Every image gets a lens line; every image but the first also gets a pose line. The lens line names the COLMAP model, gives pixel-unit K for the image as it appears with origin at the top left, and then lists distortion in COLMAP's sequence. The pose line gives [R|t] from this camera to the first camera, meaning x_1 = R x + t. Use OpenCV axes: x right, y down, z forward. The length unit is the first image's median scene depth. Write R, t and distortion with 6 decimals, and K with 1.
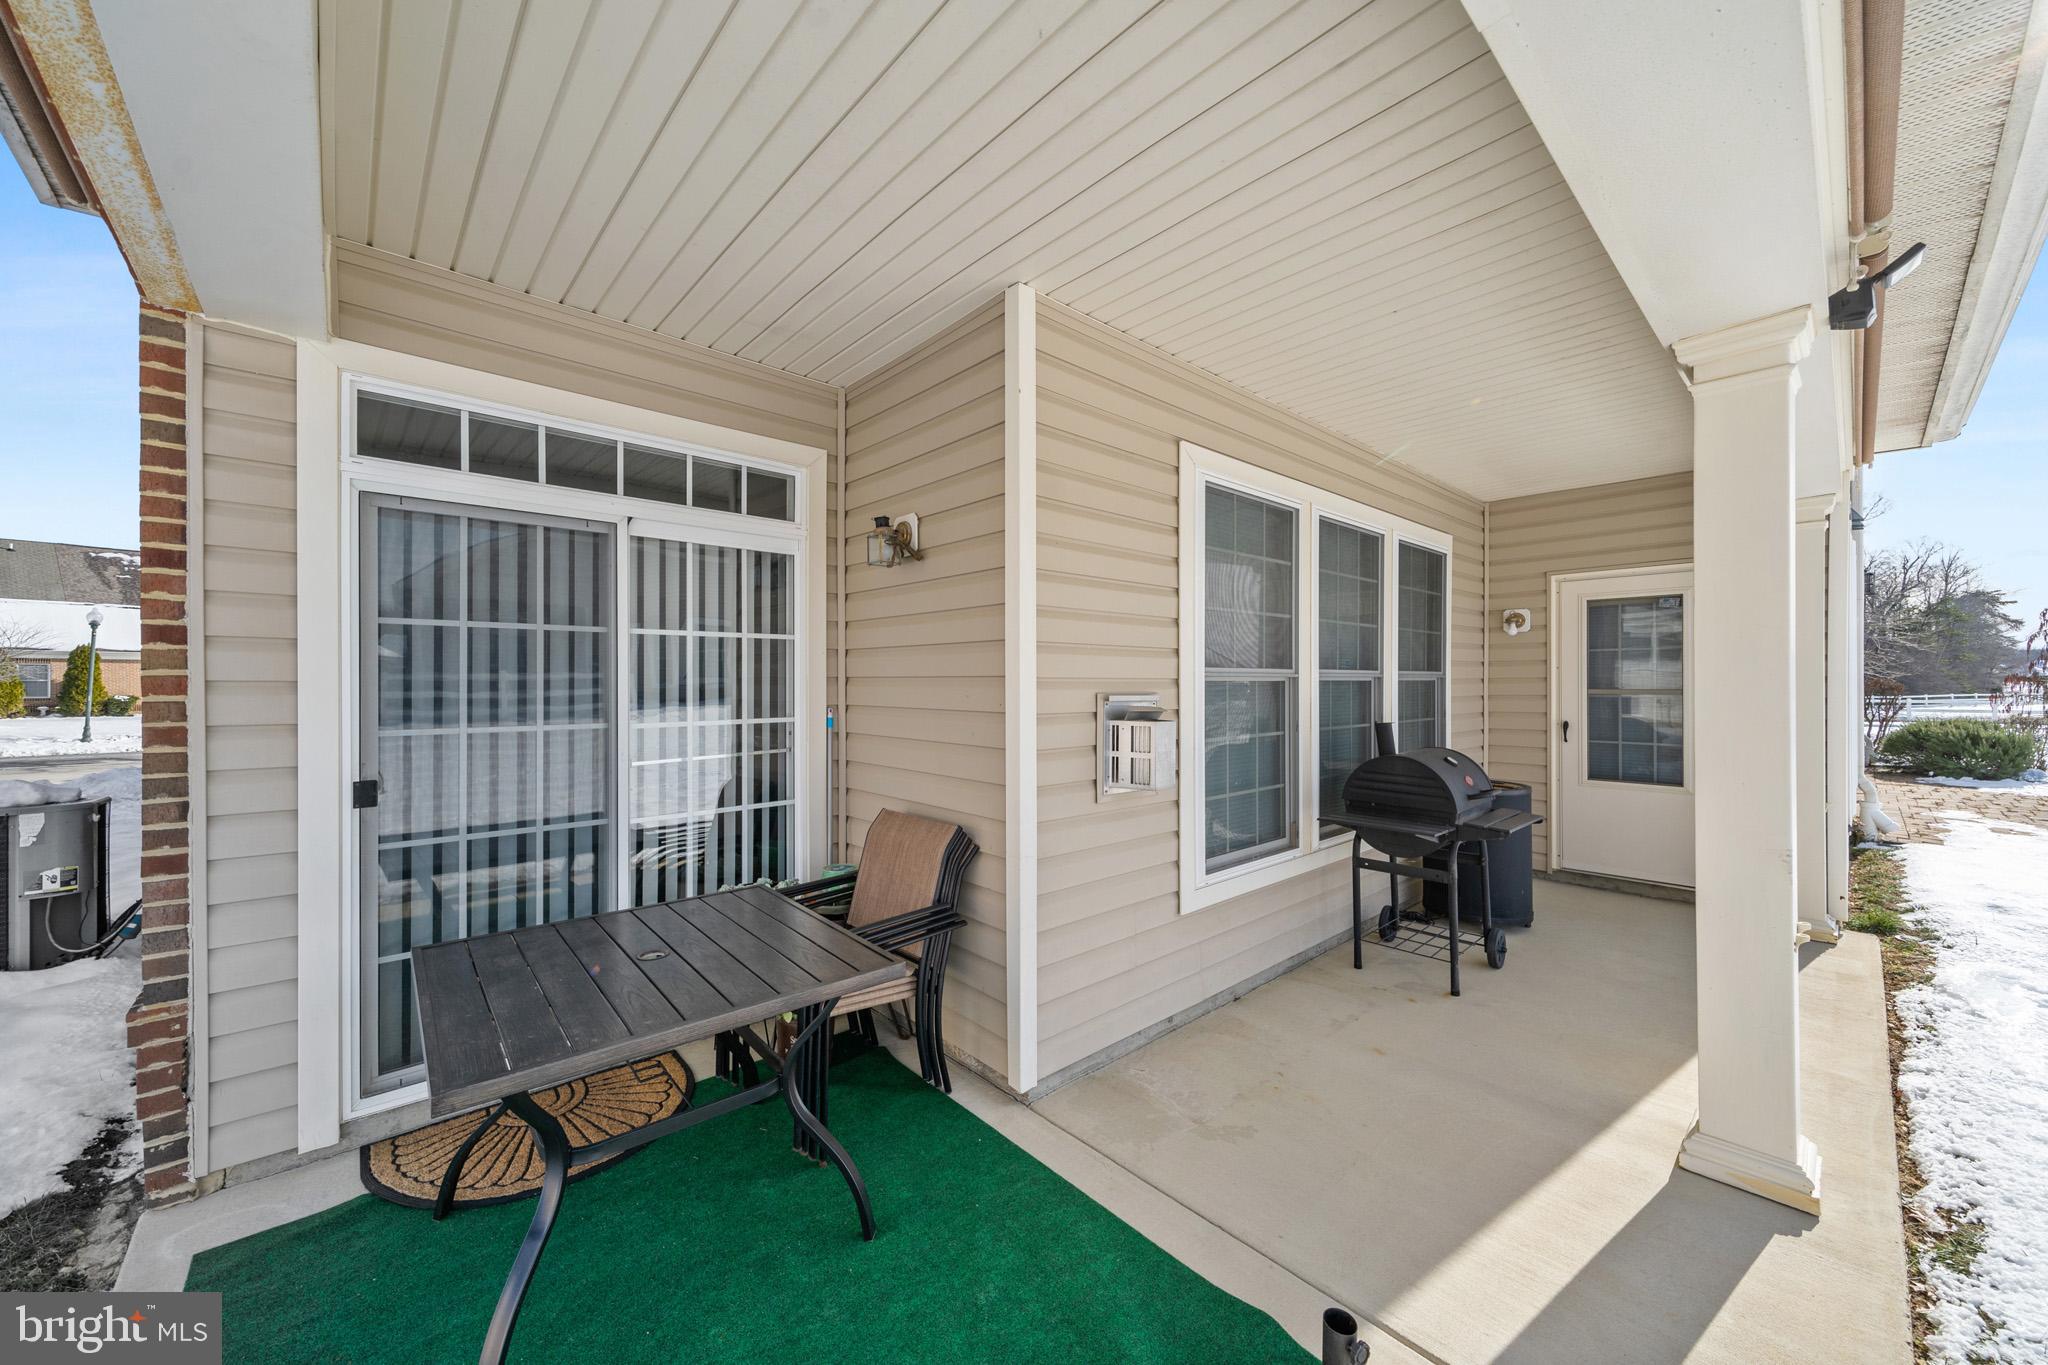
lens RADIAL K [[779.1, 0, 1099.4], [0, 779.1, 683.8], [0, 0, 1]] dist [0.014830, 0.000131]
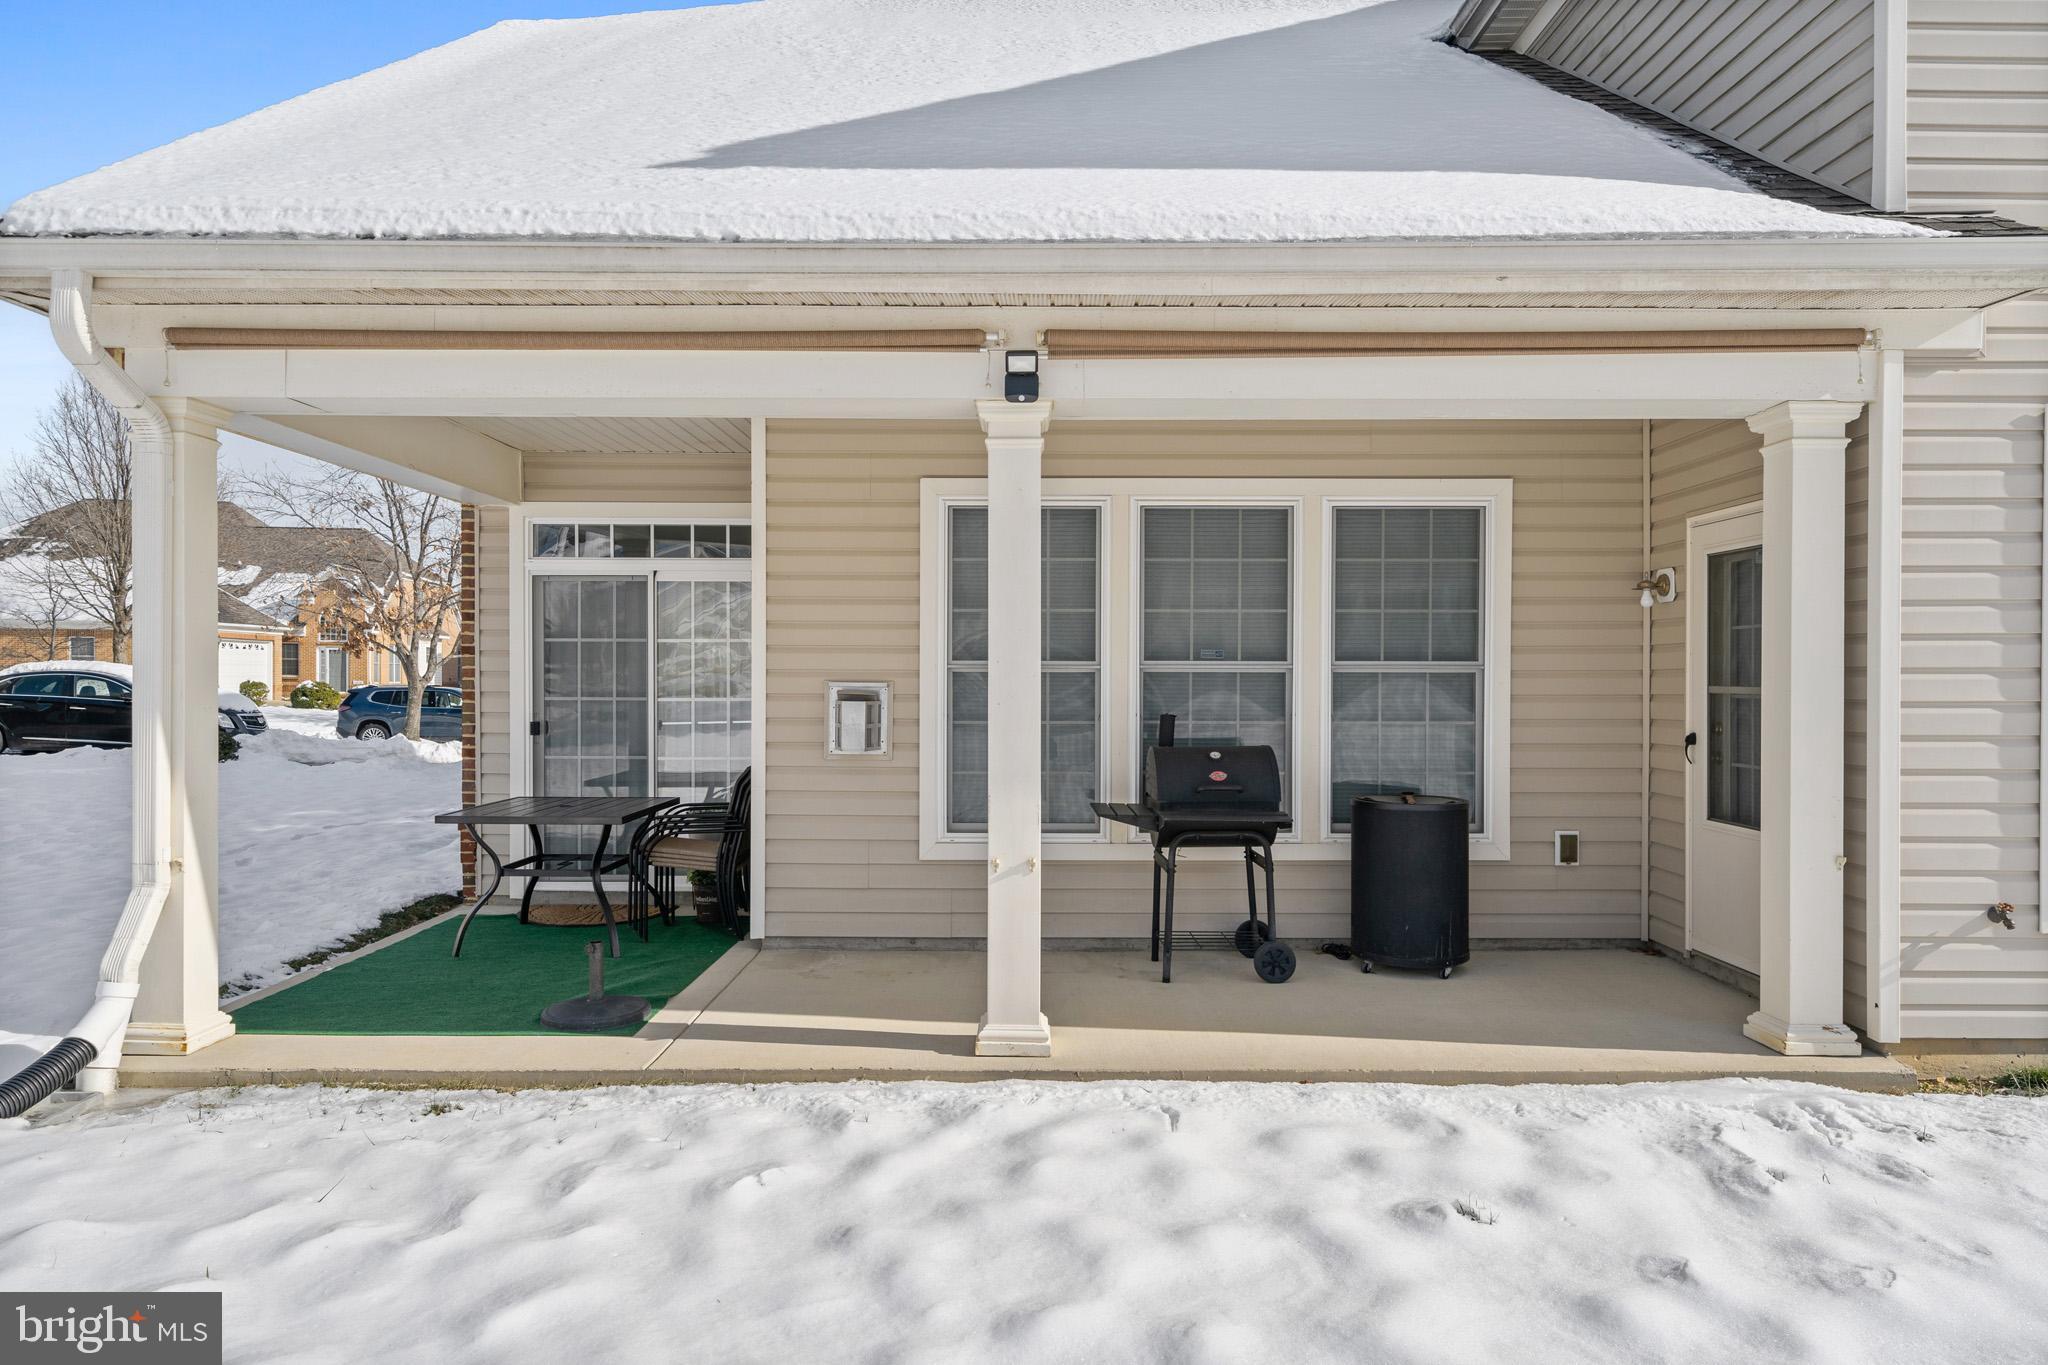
lens RADIAL K [[1259.4, 0, 965.0], [0, 1259.4, 679.5], [0, 0, 1]] dist [0.002150, 0.000176]
pose [[0.717497, 0.006020, -0.696535, 1.494591], [-0.005325, 0.999981, 0.003157, 0.001959], [0.696541, 0.001444, 0.717515, -0.373042]]
